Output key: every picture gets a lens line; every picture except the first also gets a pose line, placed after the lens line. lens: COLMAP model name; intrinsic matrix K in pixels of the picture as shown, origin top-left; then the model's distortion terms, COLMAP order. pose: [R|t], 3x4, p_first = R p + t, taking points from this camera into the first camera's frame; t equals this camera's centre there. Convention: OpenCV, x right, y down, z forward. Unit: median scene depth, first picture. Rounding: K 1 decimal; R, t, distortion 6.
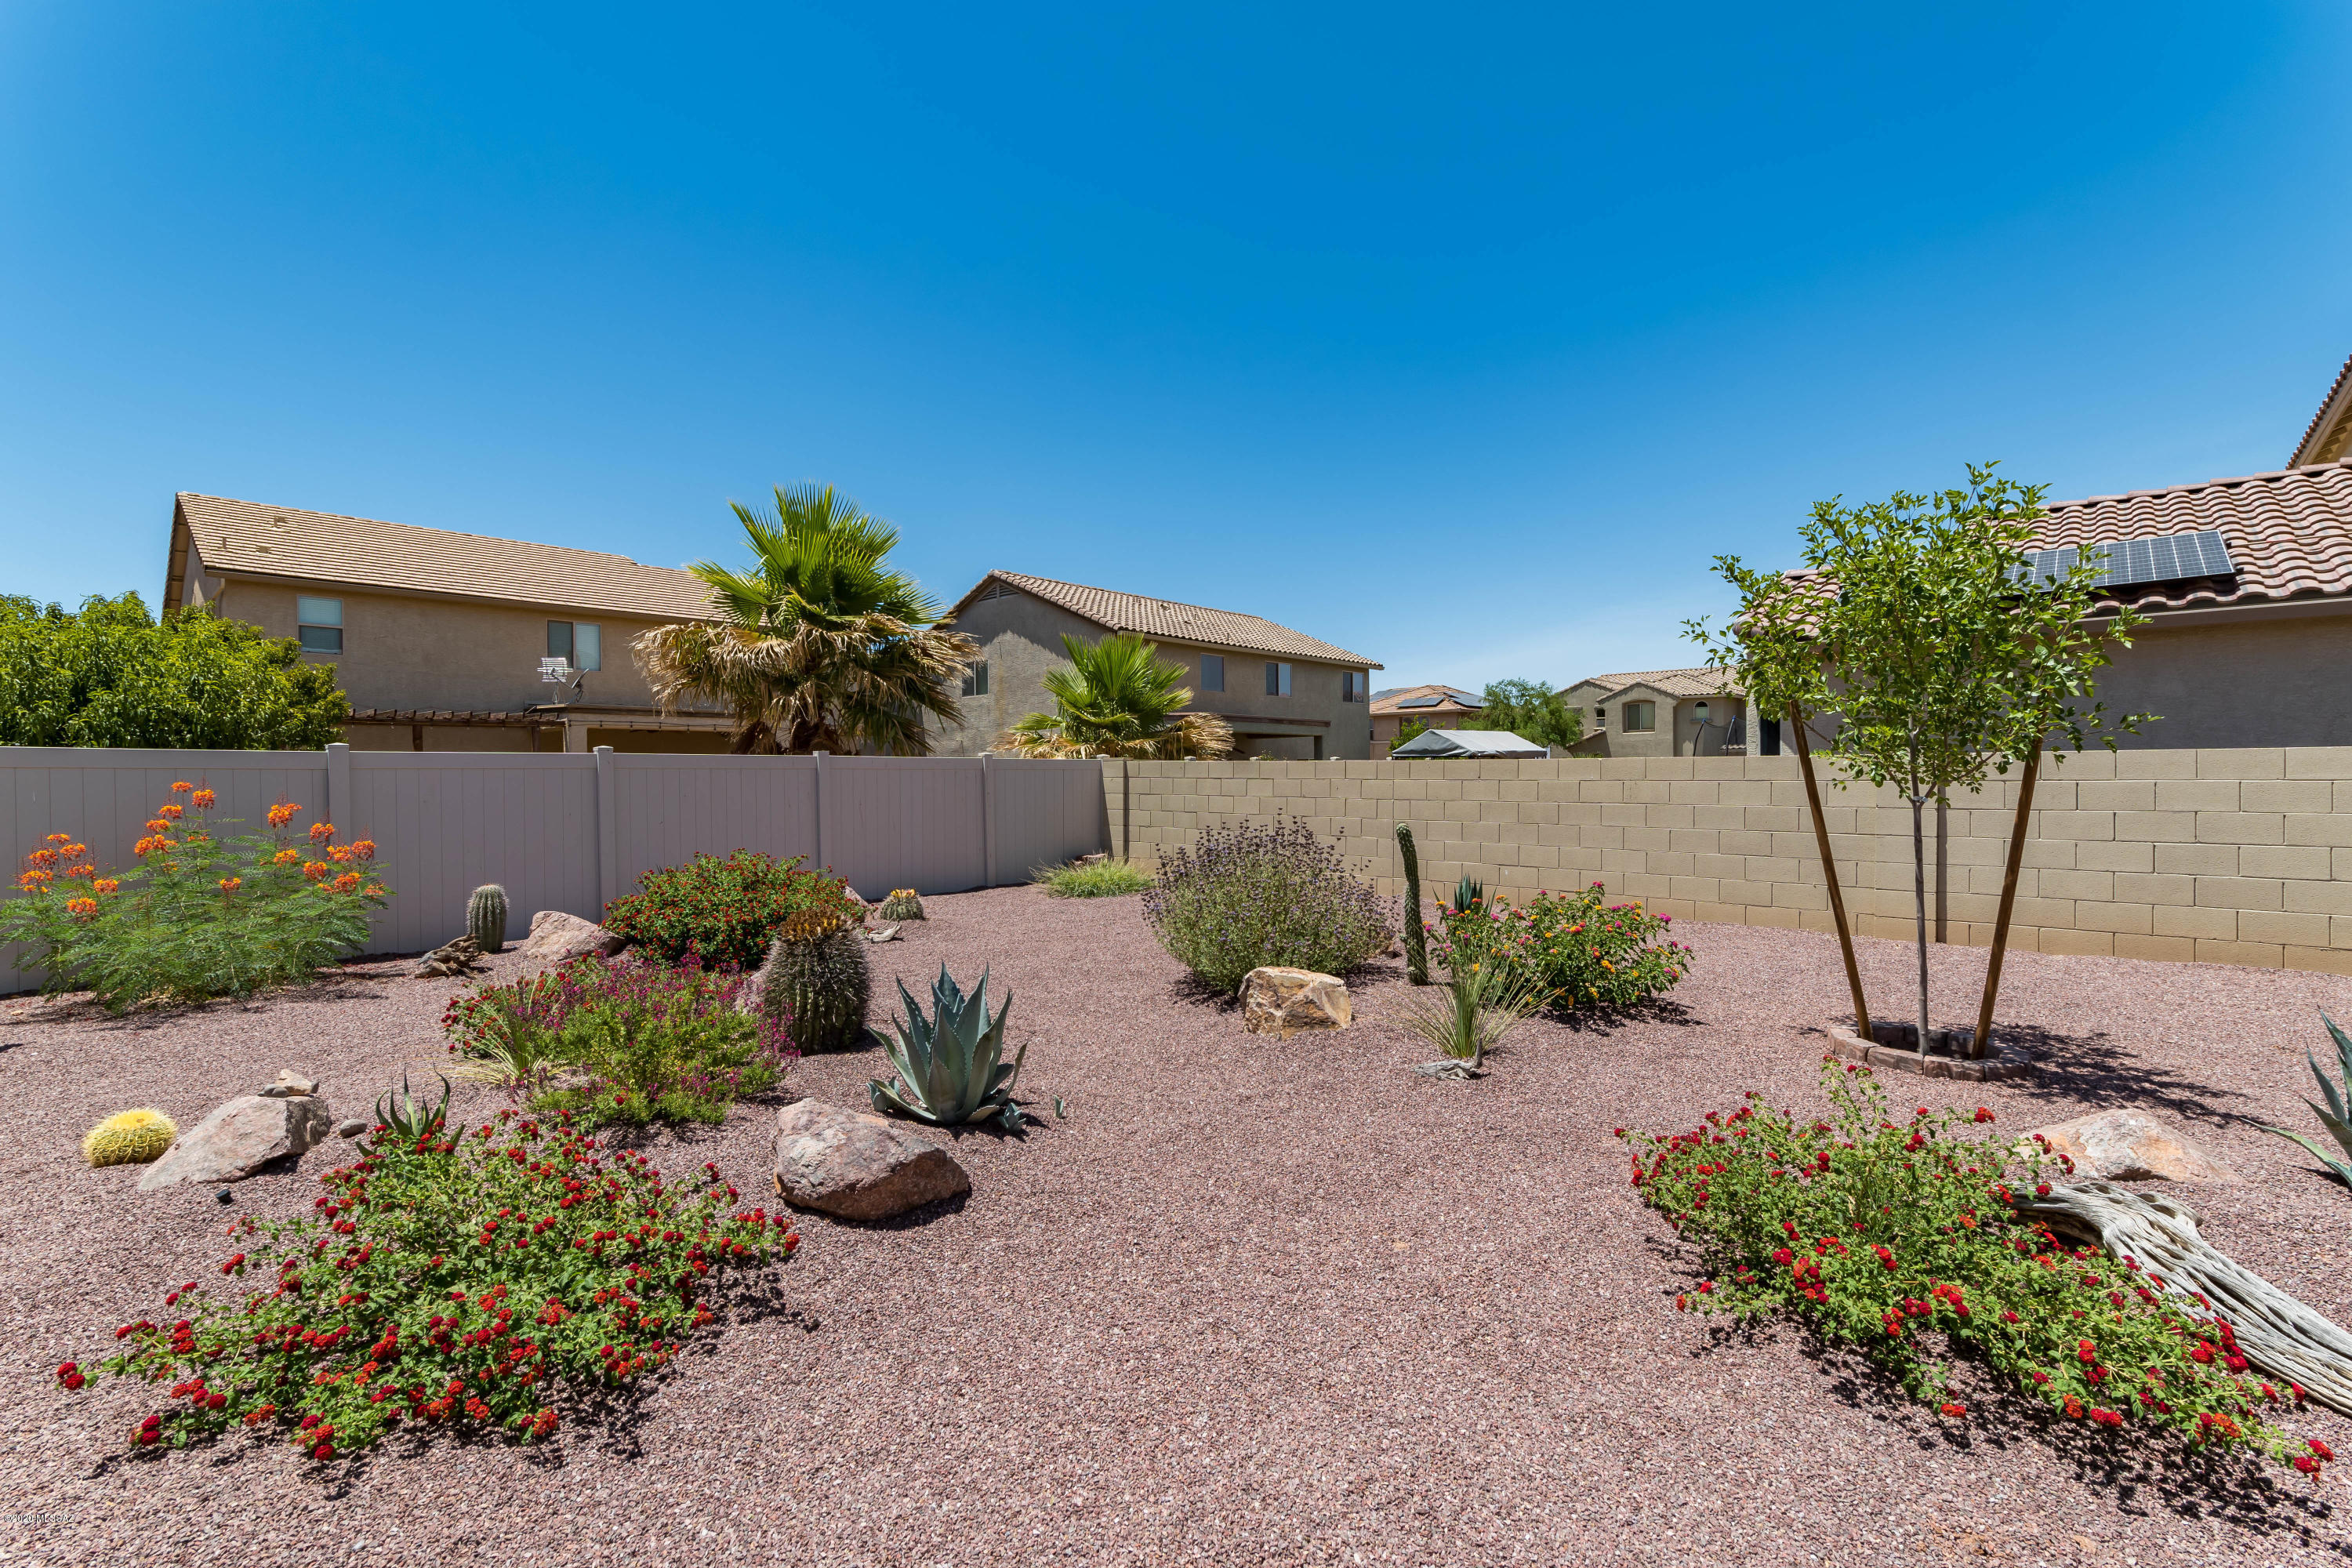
lens RADIAL K [[1023.2, 0, 1179.5], [0, 1023.2, 777.1], [0, 0, 1]] dist [-0.001662, 0.001318]
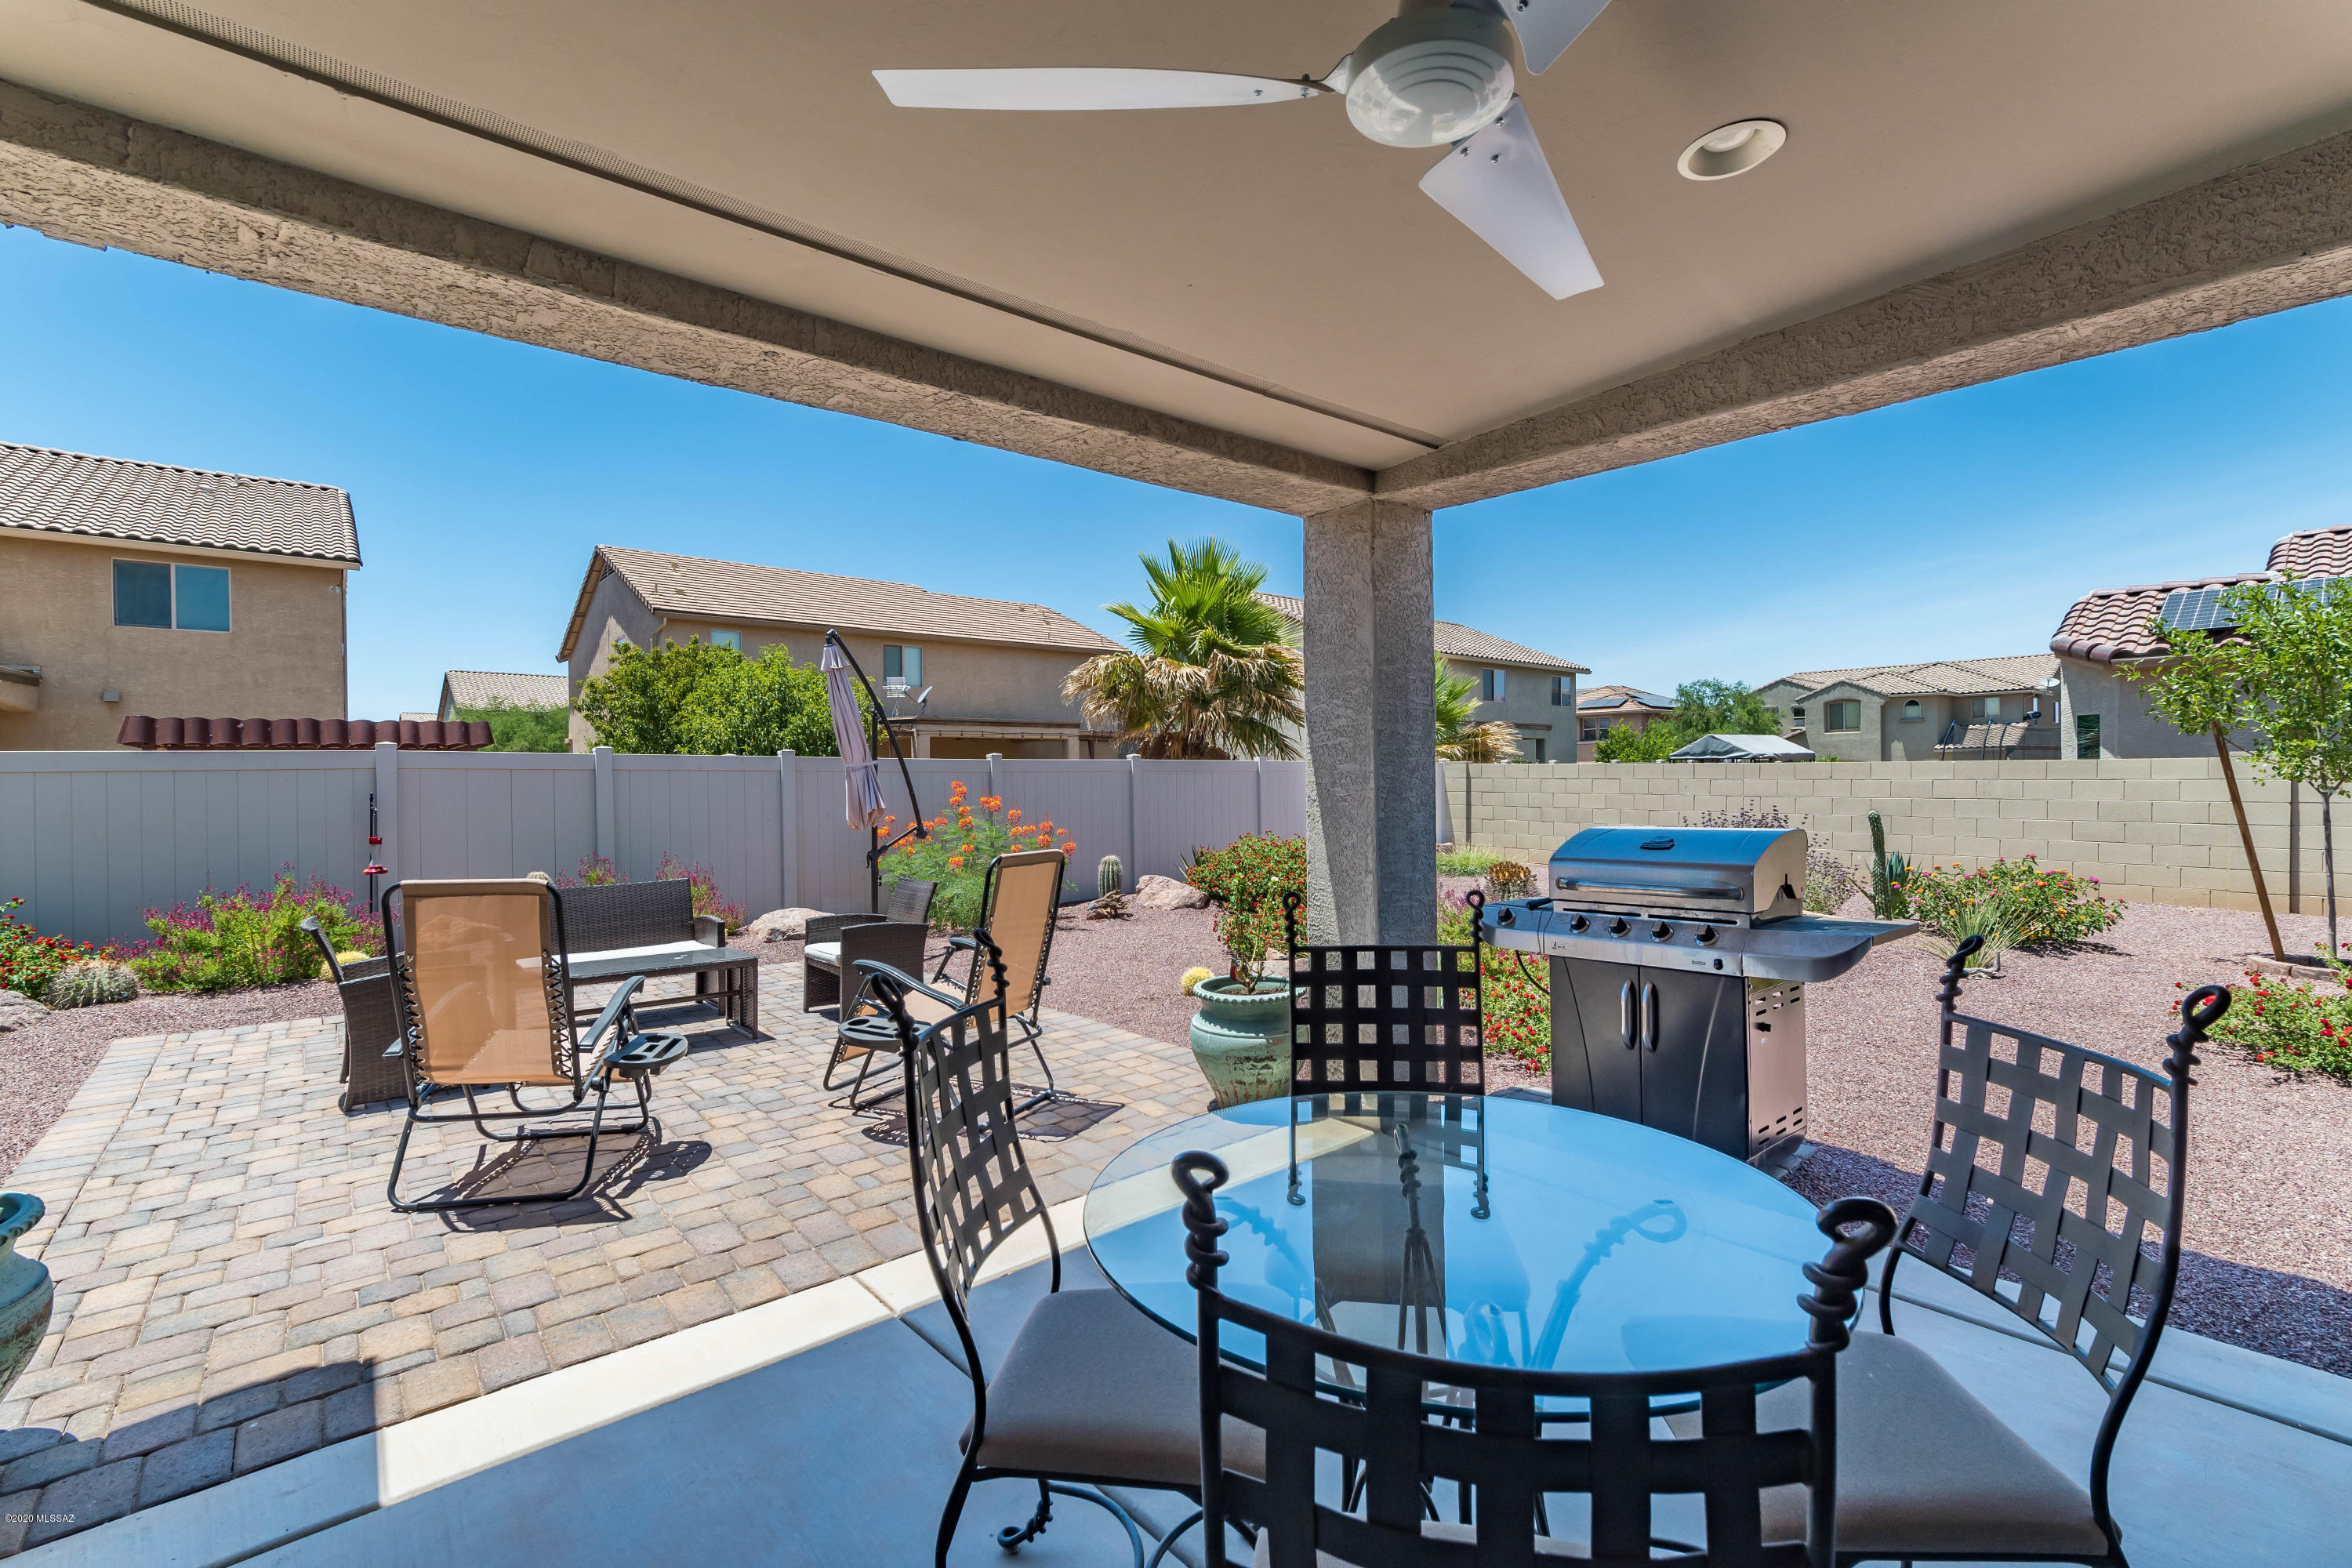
lens RADIAL K [[1023.2, 0, 1180.8], [0, 1023.2, 785.4], [0, 0, 1]] dist [-0.001662, 0.001318]
pose [[0.992146, -0.000343, -0.125083, -0.136182], [0.001153, 0.999979, 0.006402, 0.000548], [0.125078, -0.006495, 0.992126, -0.121467]]
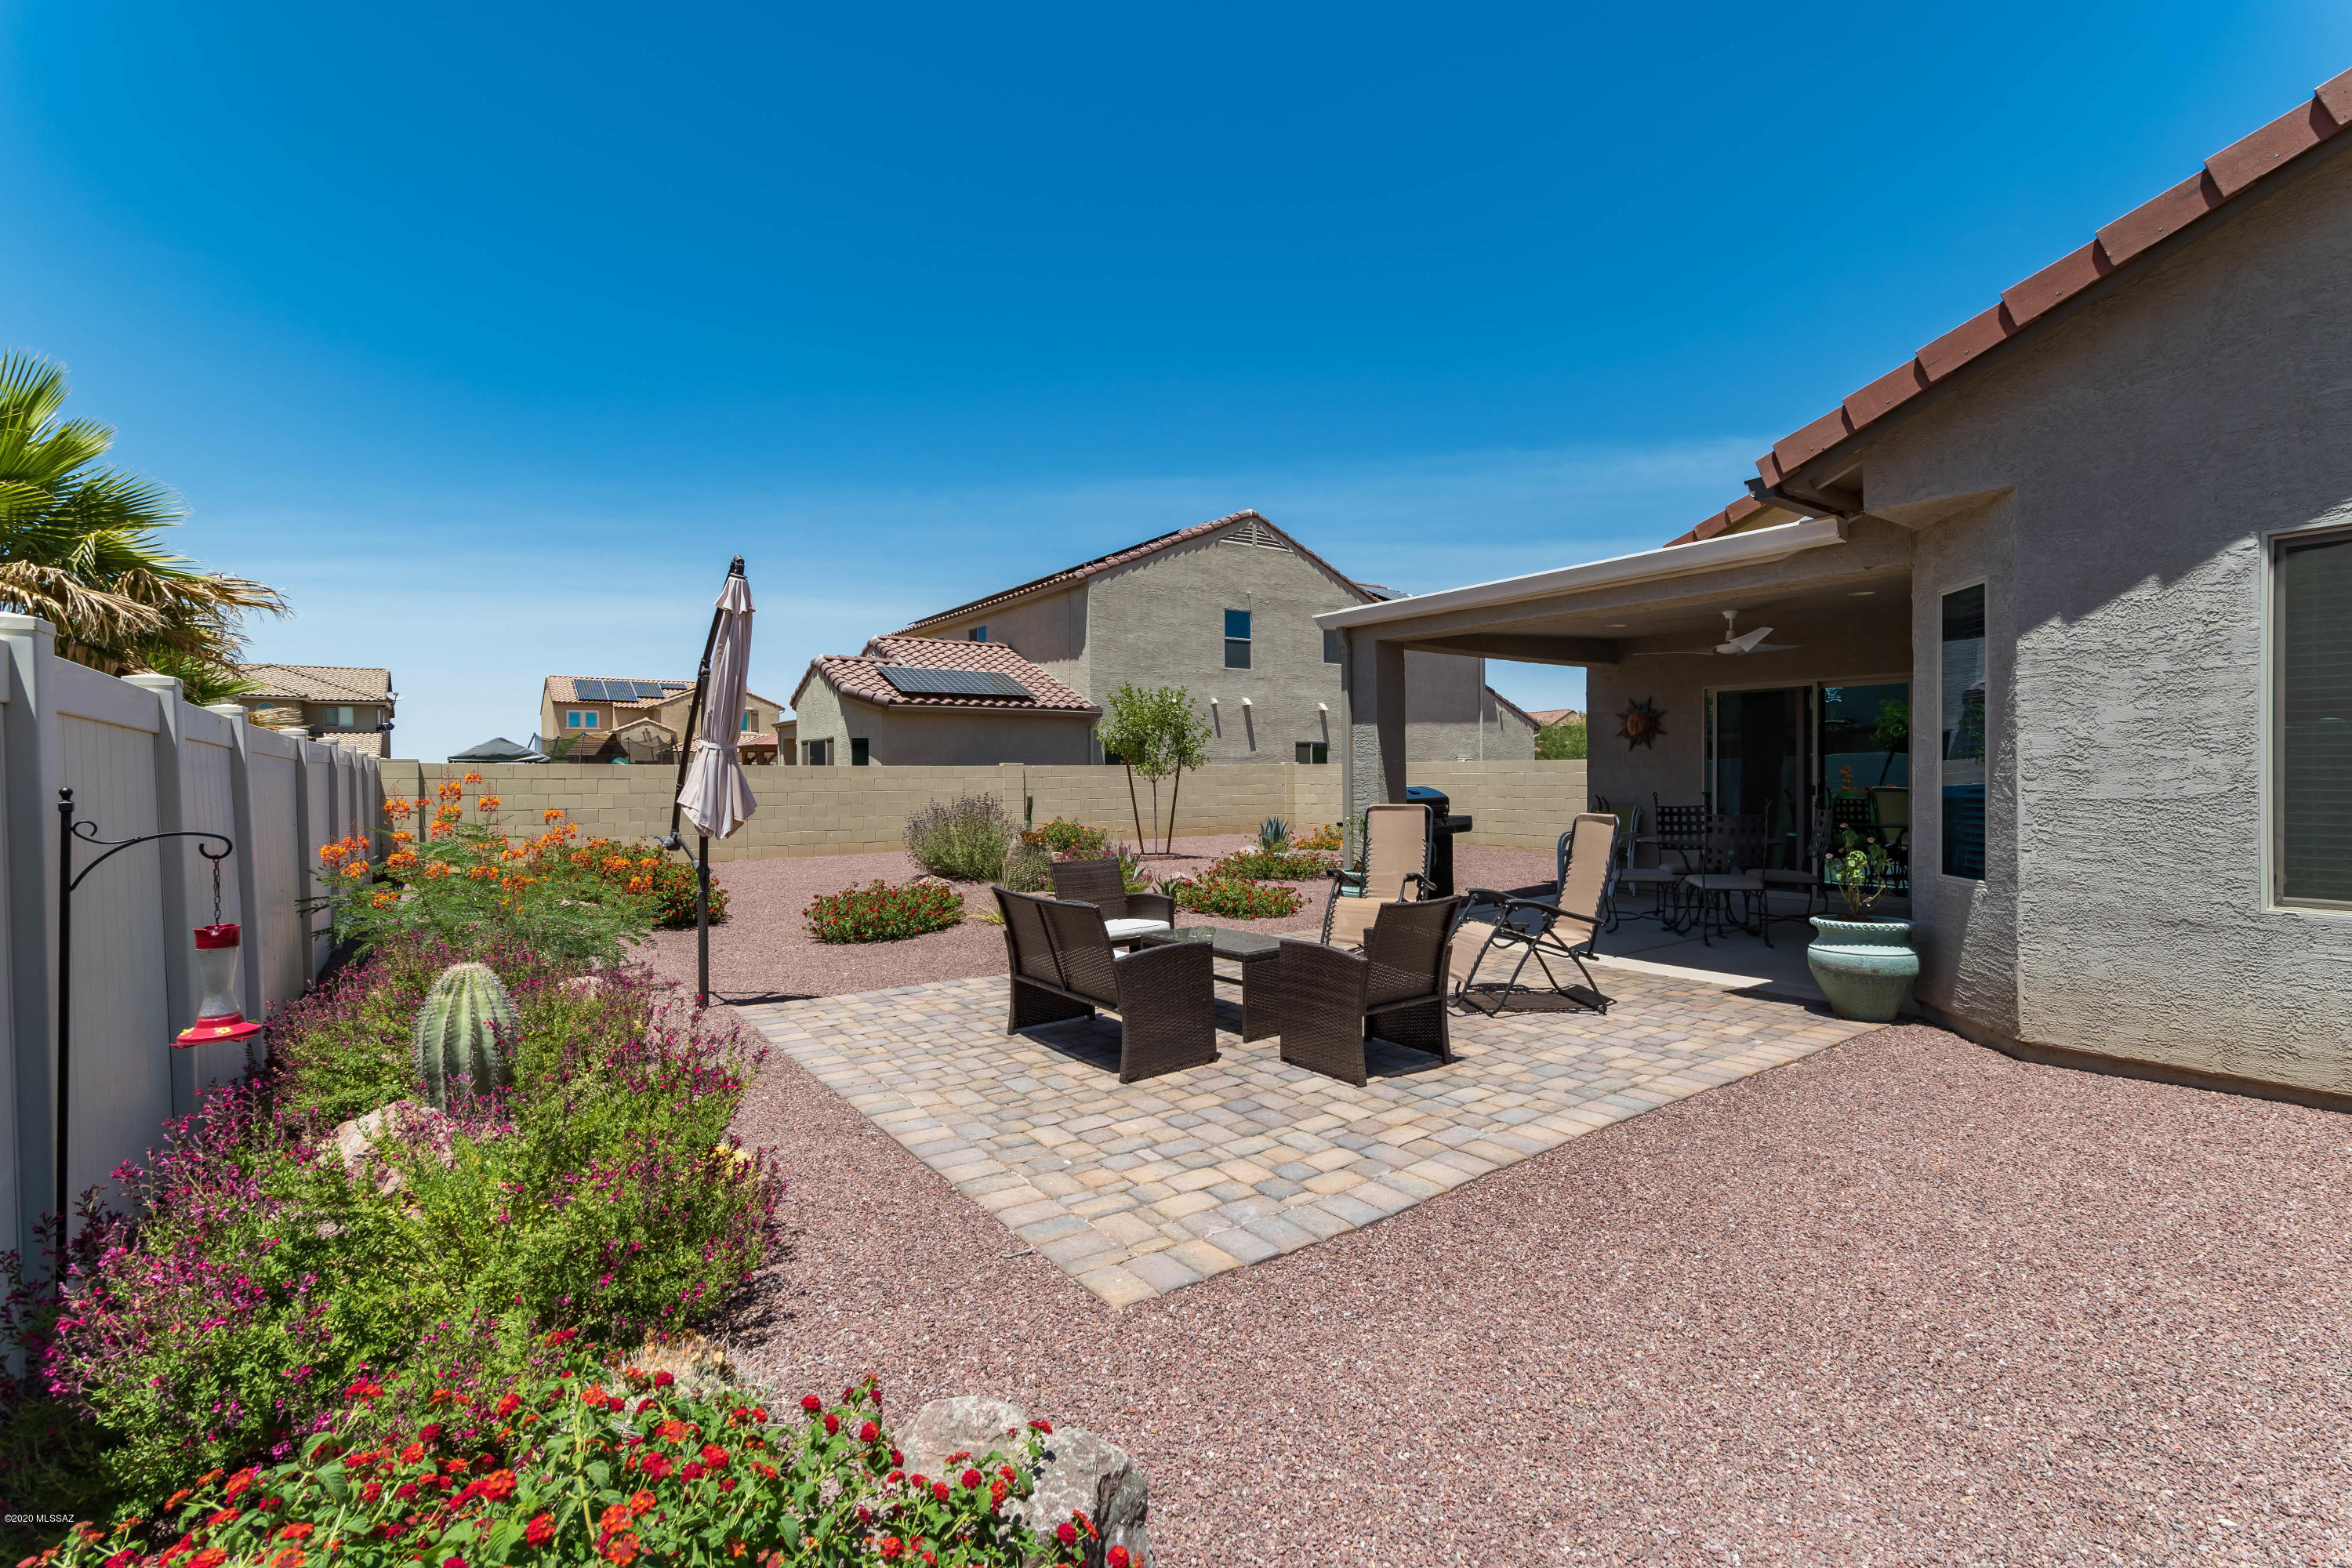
lens RADIAL K [[1023.2, 0, 1187.5], [0, 1023.2, 786.3], [0, 0, 1]] dist [-0.001662, 0.001318]
pose [[0.197926, -0.005916, 0.980199, -0.507665], [0.008092, 0.999958, 0.004401, 0.005510], [-0.980184, 0.007061, 0.197965, 0.050255]]
